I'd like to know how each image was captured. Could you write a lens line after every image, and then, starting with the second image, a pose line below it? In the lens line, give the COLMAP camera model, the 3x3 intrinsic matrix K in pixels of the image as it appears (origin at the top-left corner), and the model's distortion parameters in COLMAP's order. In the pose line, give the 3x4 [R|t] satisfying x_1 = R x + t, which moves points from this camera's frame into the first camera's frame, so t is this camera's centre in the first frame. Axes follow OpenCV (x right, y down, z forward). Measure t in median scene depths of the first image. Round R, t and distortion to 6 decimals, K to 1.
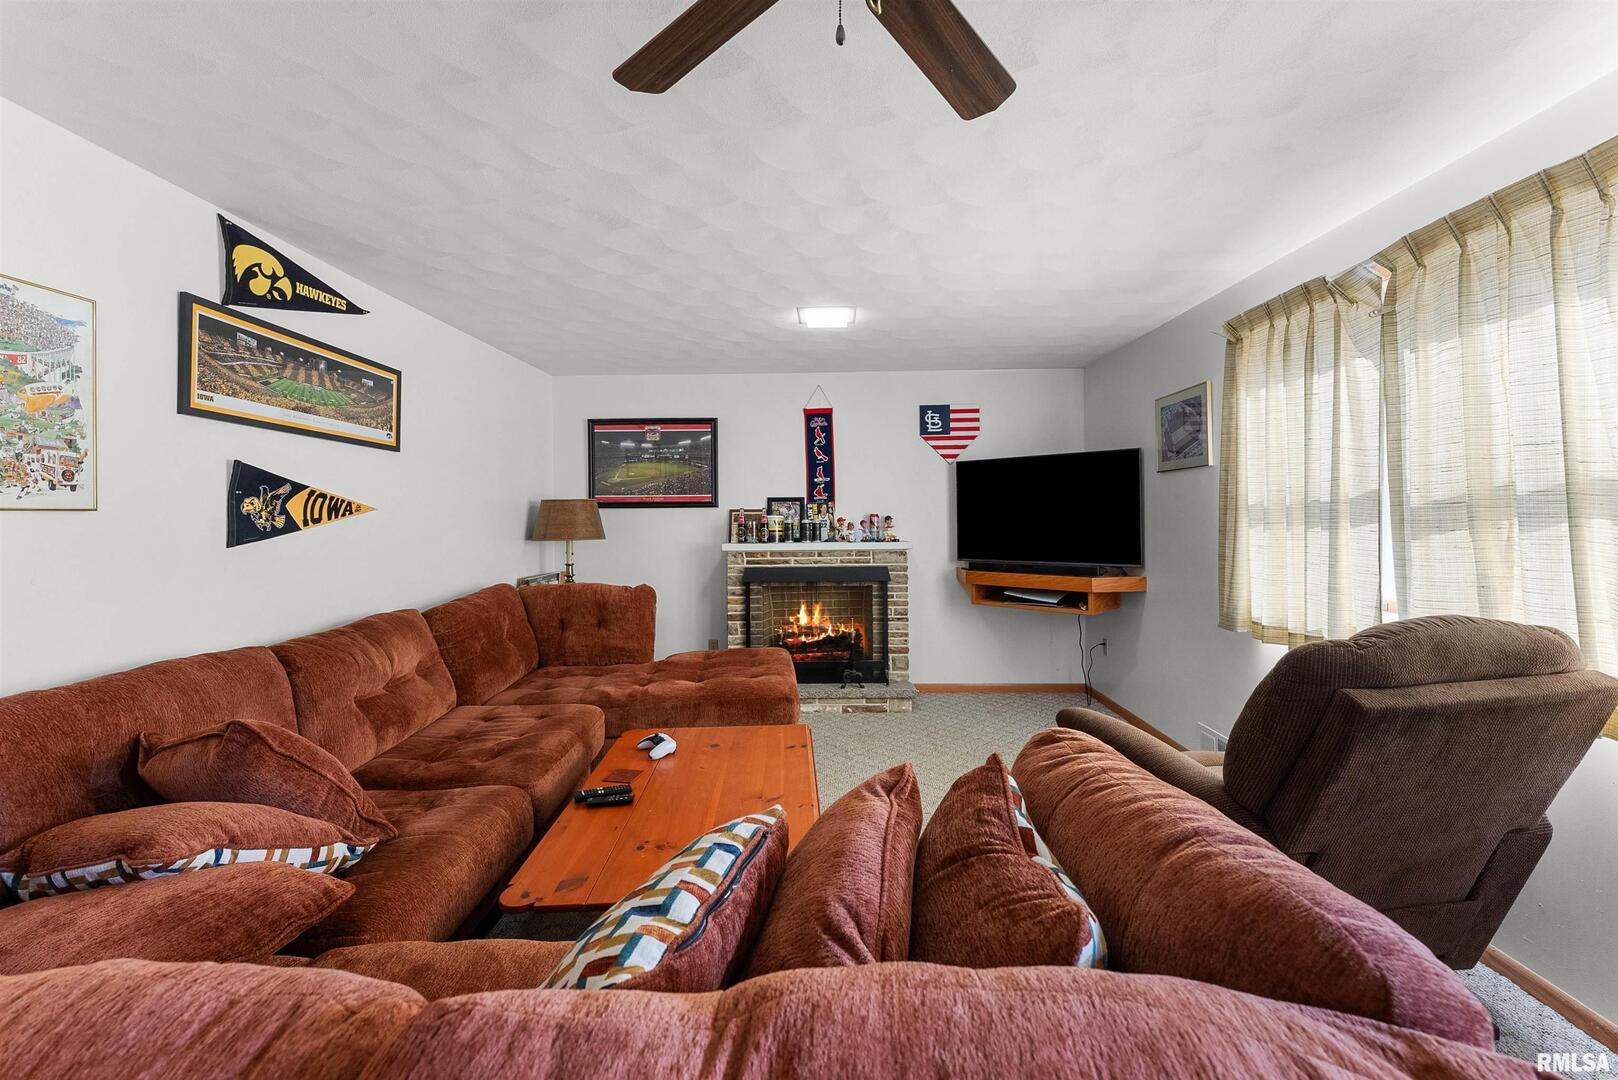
lens RADIAL K [[662.9, 0, 802.2], [0, 662.9, 526.3], [0, 0, 1]] dist [-0.000895, 0.000258]
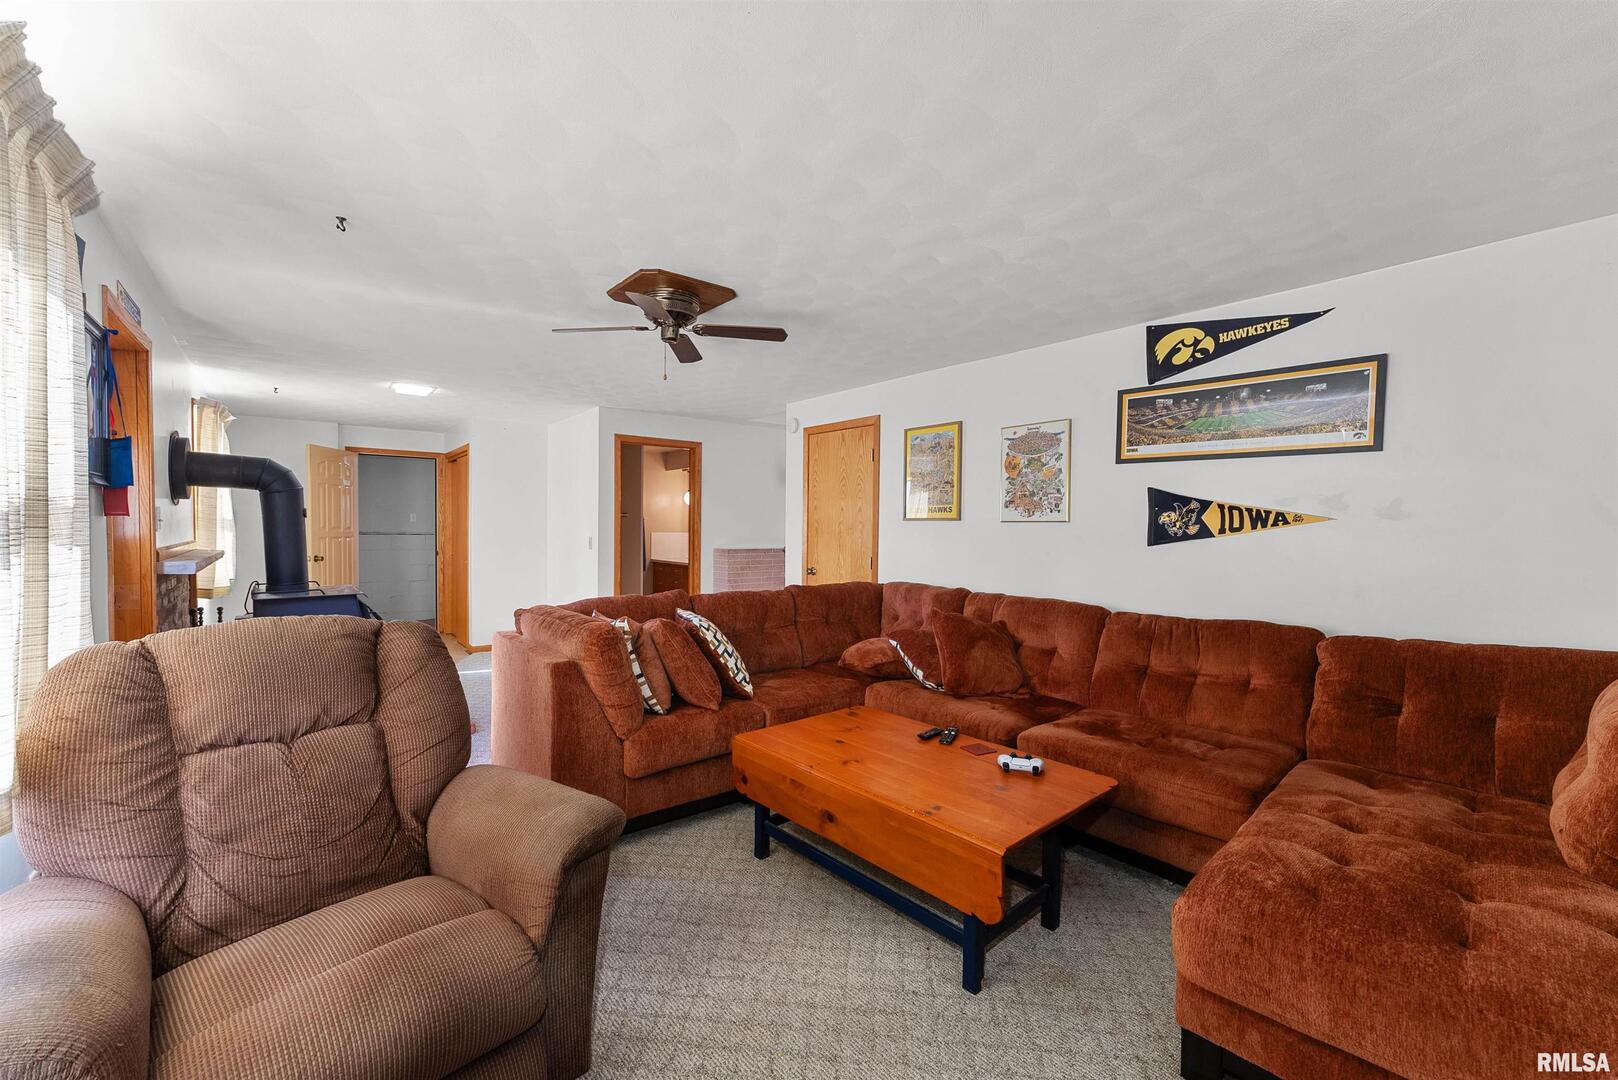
lens RADIAL K [[662.9, 0, 802.2], [0, 662.9, 526.3], [0, 0, 1]] dist [-0.000895, 0.000258]
pose [[-0.765579, 0.011912, -0.643232, 0.650921], [-0.005639, 0.999666, 0.025225, -0.043015], [0.643318, 0.022939, -0.765256, 1.529449]]
